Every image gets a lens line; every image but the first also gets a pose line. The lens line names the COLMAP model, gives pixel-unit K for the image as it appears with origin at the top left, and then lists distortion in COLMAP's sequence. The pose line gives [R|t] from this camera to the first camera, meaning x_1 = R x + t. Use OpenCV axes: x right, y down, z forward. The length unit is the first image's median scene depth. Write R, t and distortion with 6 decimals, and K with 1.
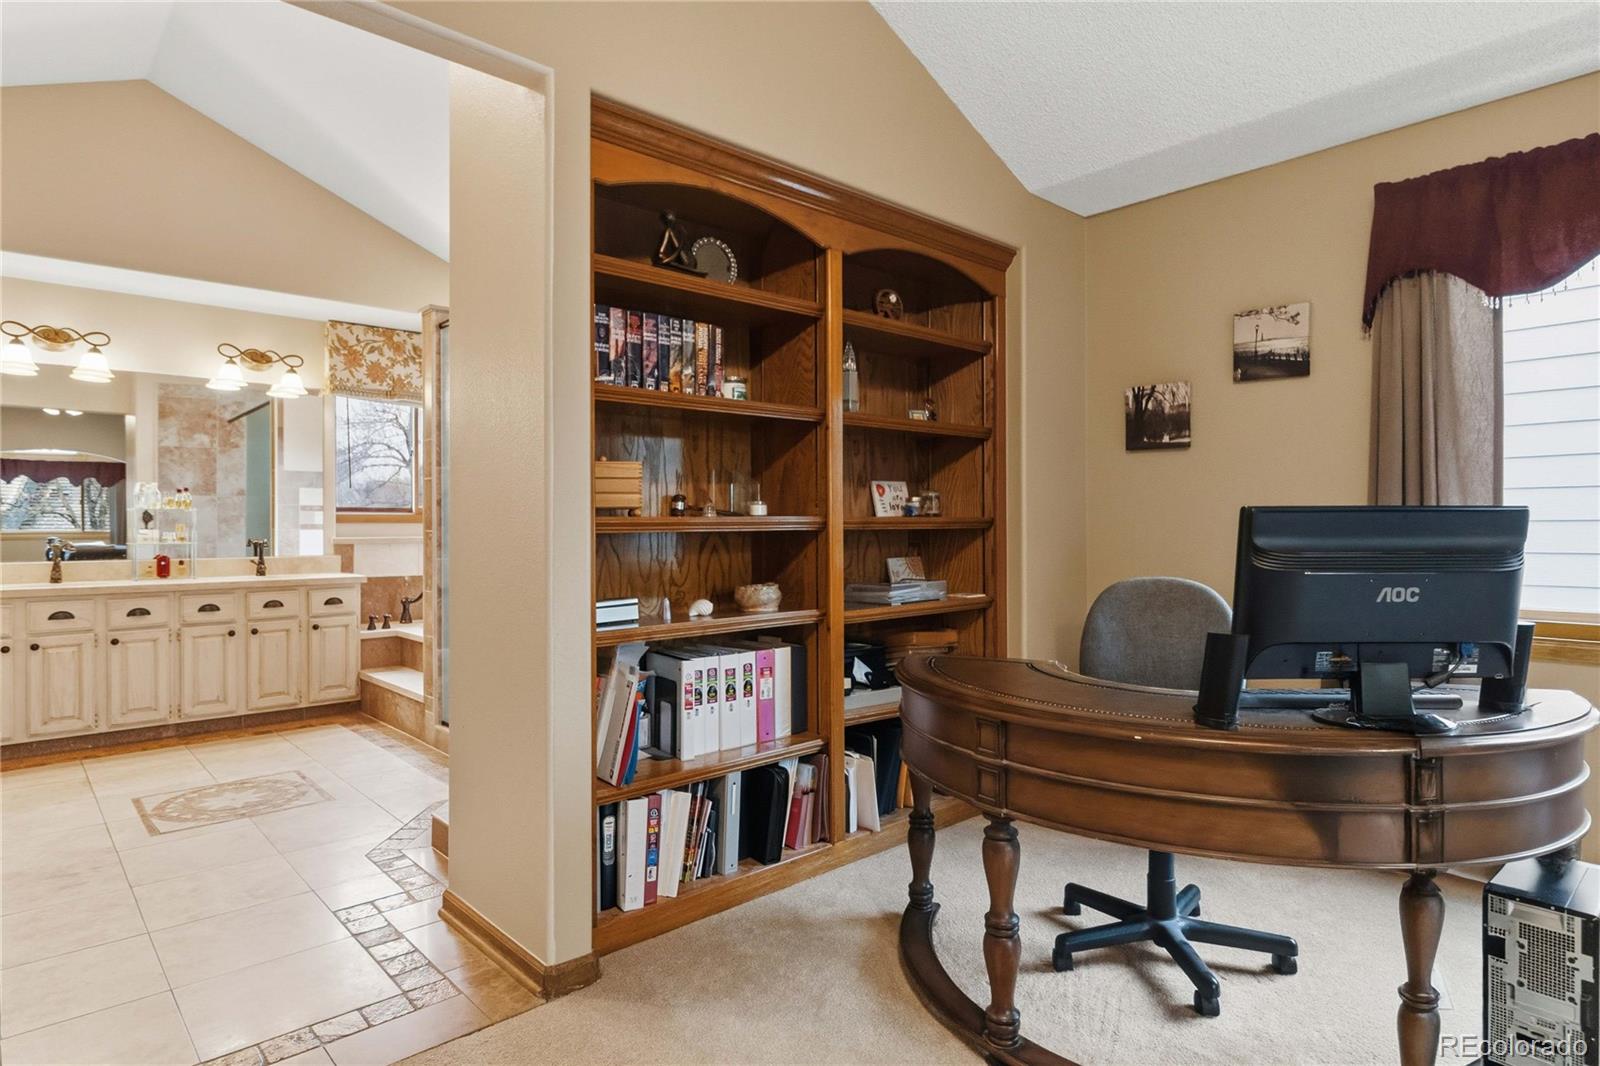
lens RADIAL K [[863.6, 0, 803.4], [0, 863.6, 524.7], [0, 0, 1]] dist [0.004342, 0.001069]
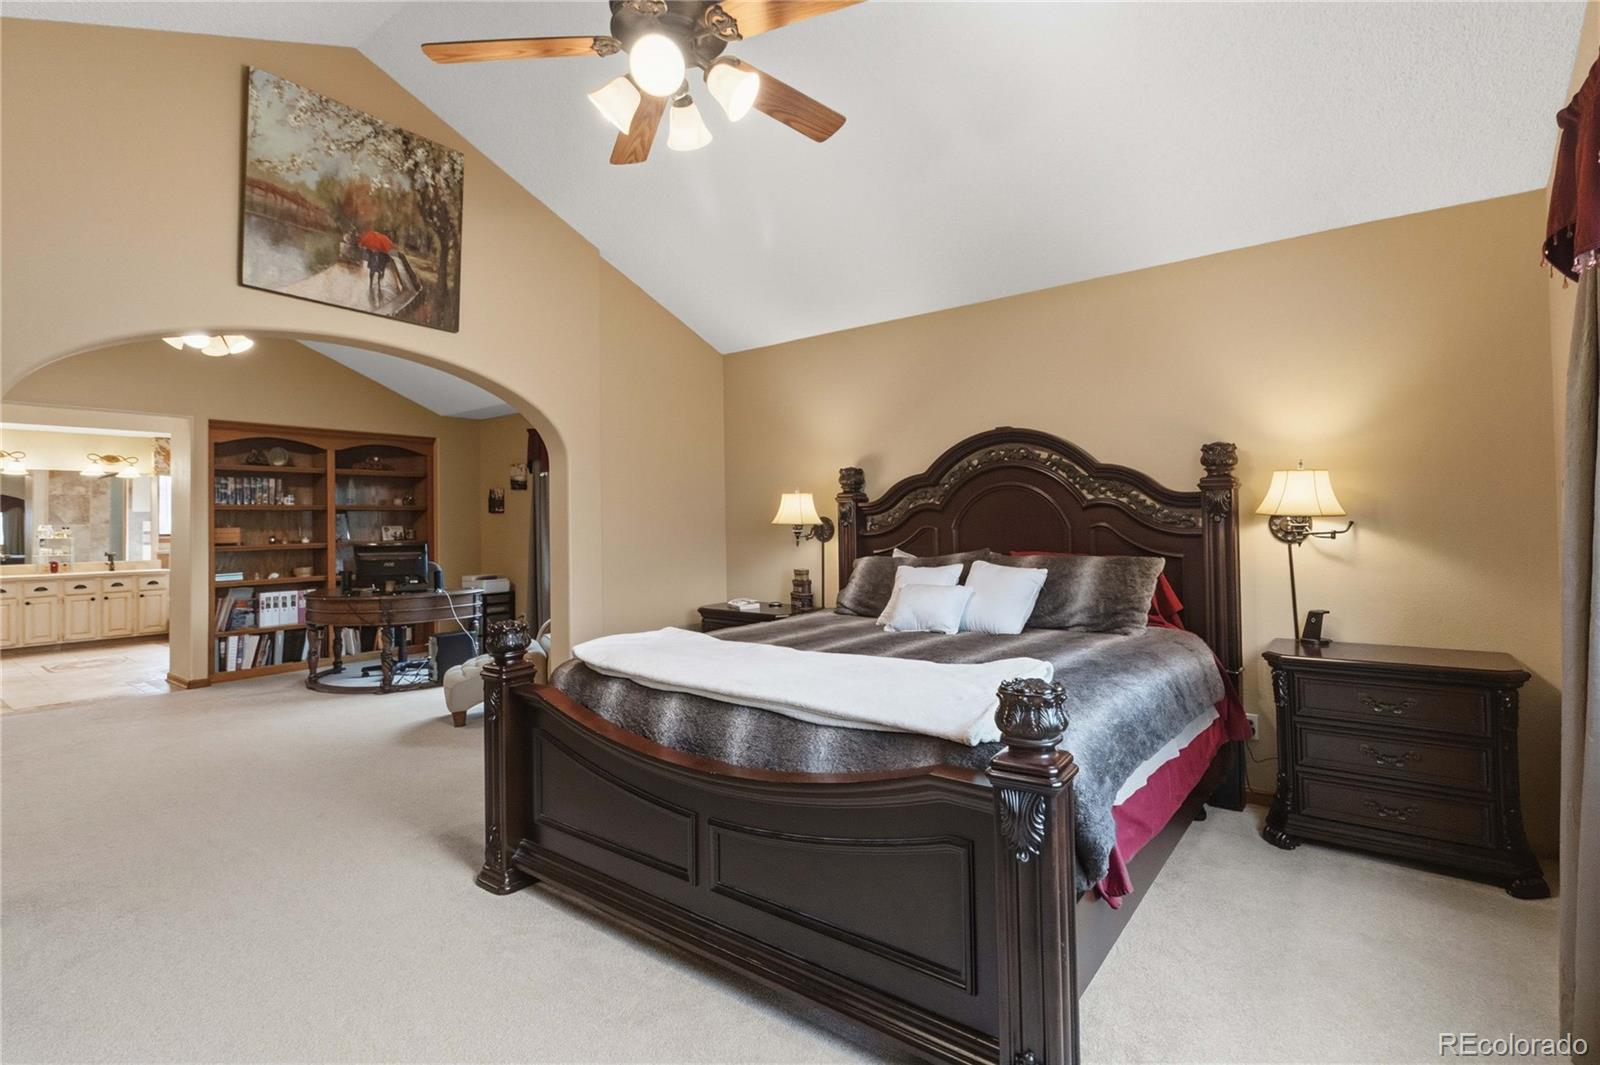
lens RADIAL K [[732.0, 0, 807.4], [0, 732.0, 506.3], [0, 0, 1]] dist [0.002542, -0.000076]
pose [[0.985612, -0.008551, 0.168806, 0.674112], [0.012333, 0.999696, -0.021364, -0.033732], [-0.168572, 0.023139, 0.985418, -0.944400]]
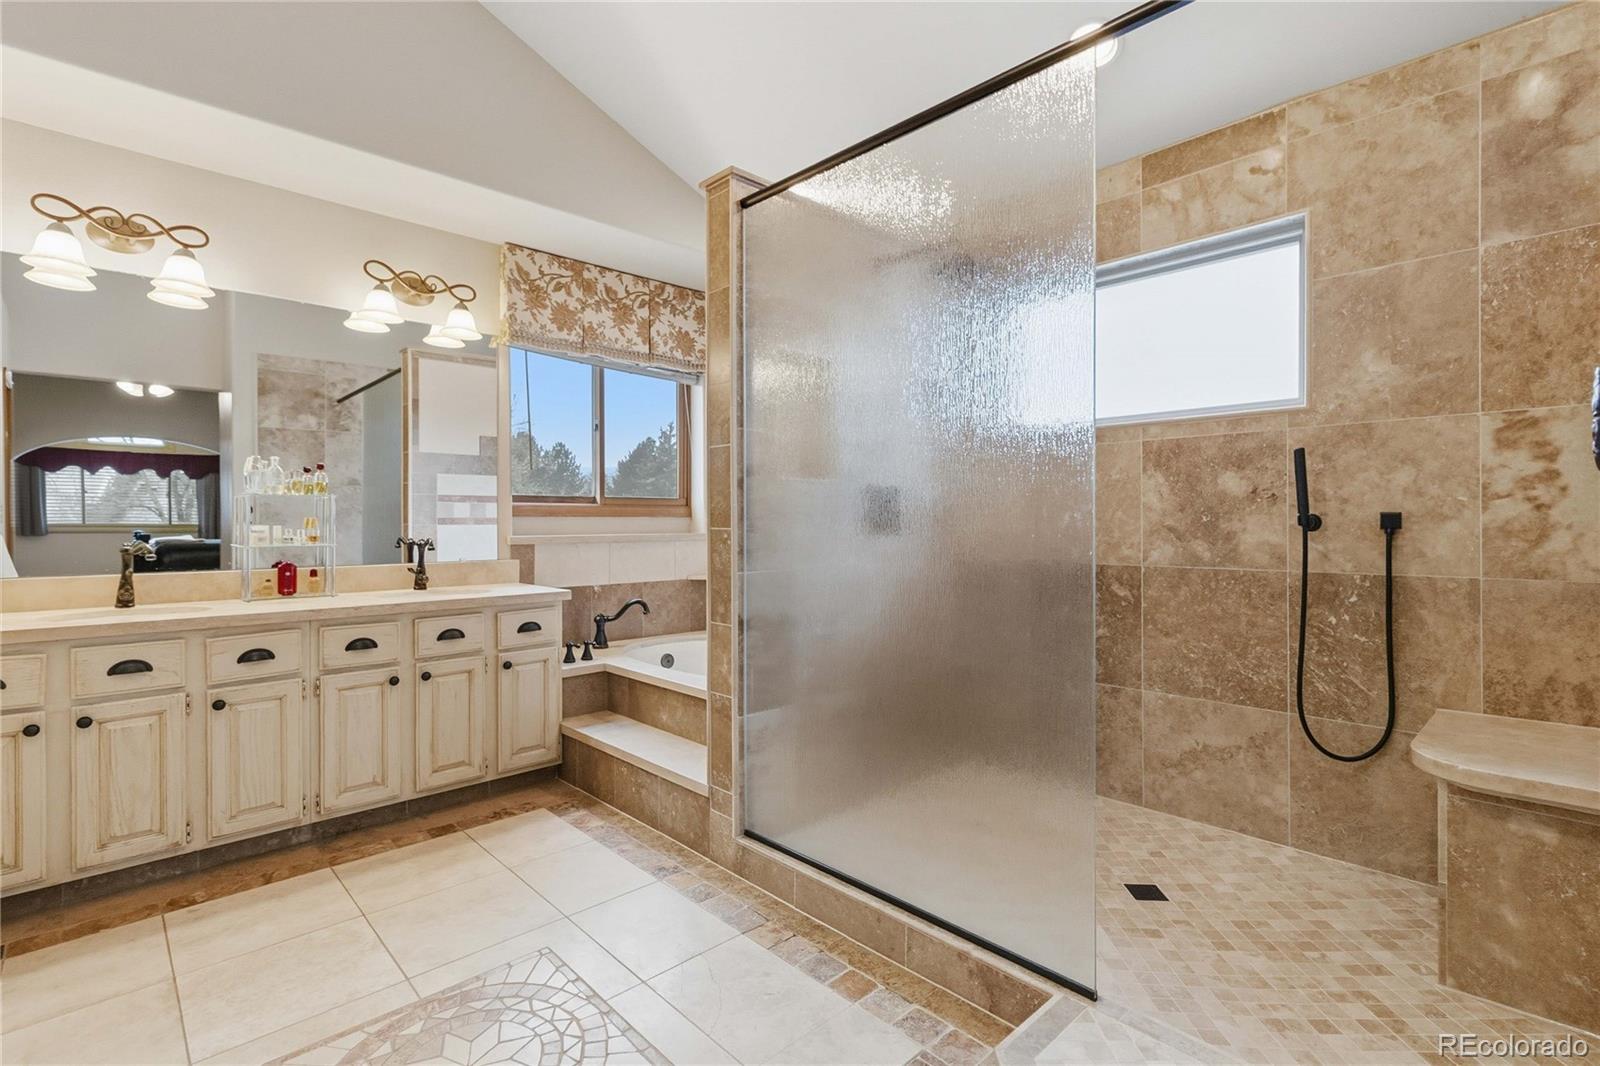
lens RADIAL K [[721.9, 0, 799.9], [0, 721.9, 521.1], [0, 0, 1]] dist [0.005236, 0.000259]
pose [[0.999775, 0.002101, 0.021128, -0.342911], [-0.002151, 0.999995, 0.002353, 0.000196], [-0.021123, -0.002398, 0.999774, 0.415556]]
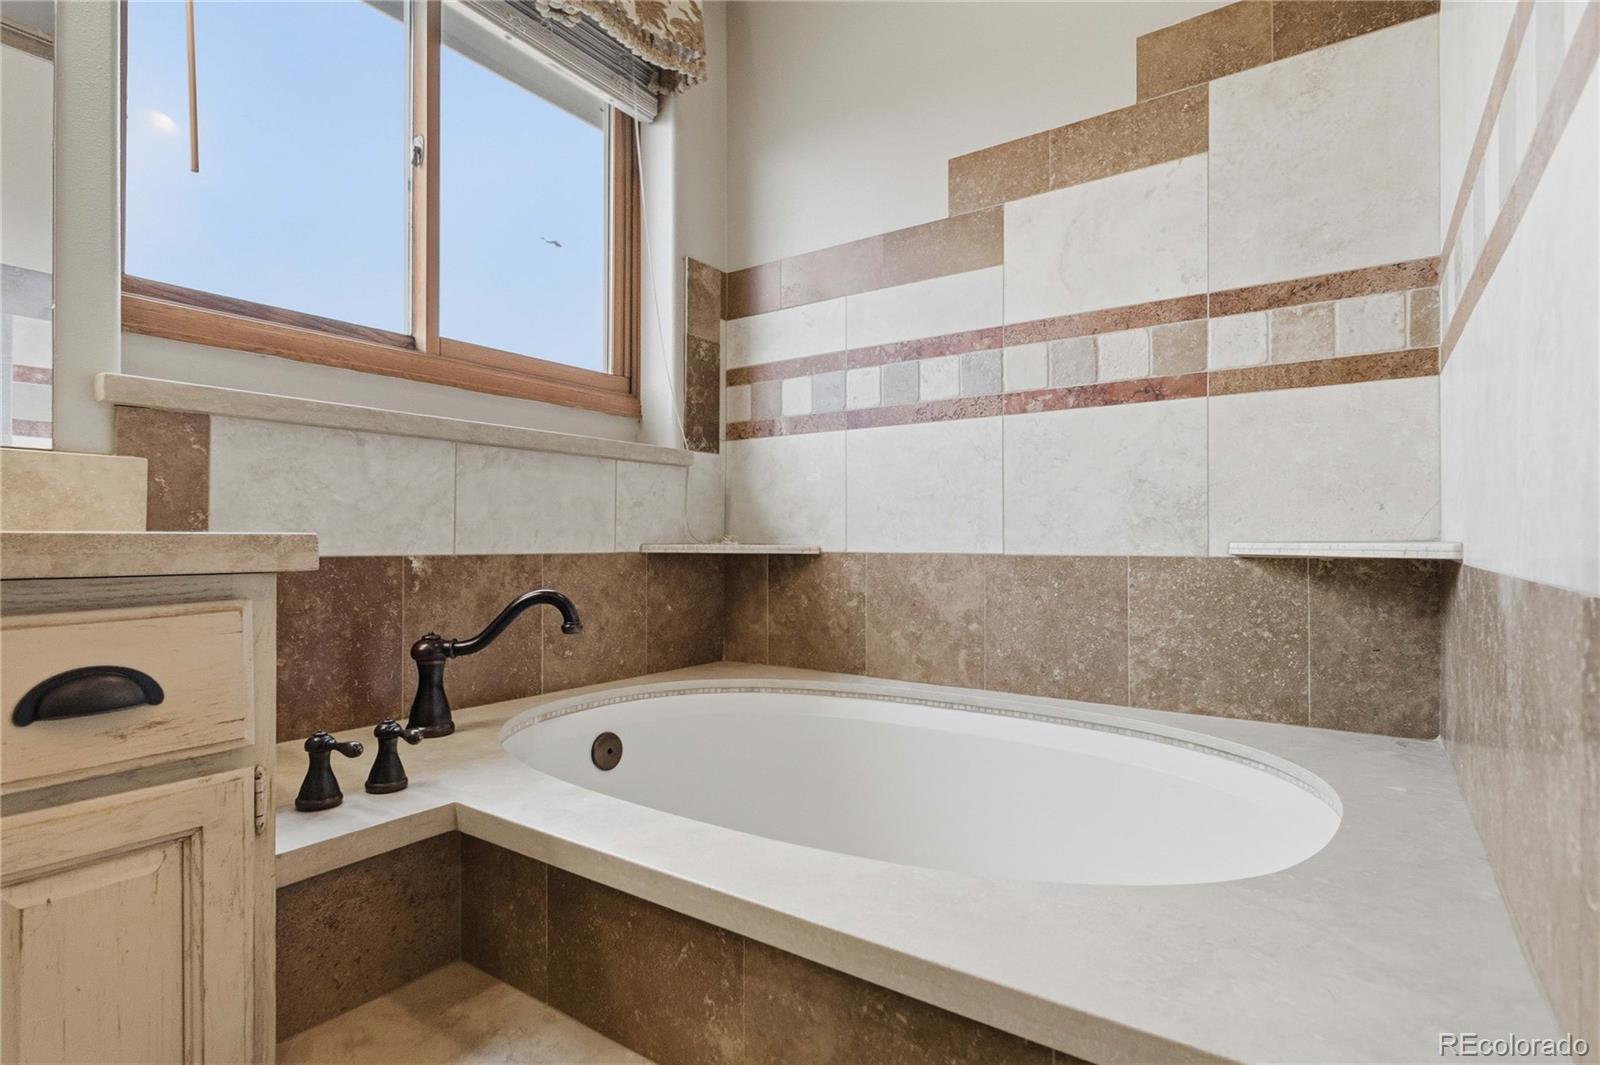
lens RADIAL K [[778.7, 0, 800.0], [0, 778.7, 532.5], [0, 0, 1]] dist [-0.014019, -0.000206]
pose [[0.977333, 0.002598, 0.211691, -0.461403], [-0.001783, 0.999990, -0.004042, 0.062010], [-0.211699, 0.003573, 0.977328, 0.861538]]
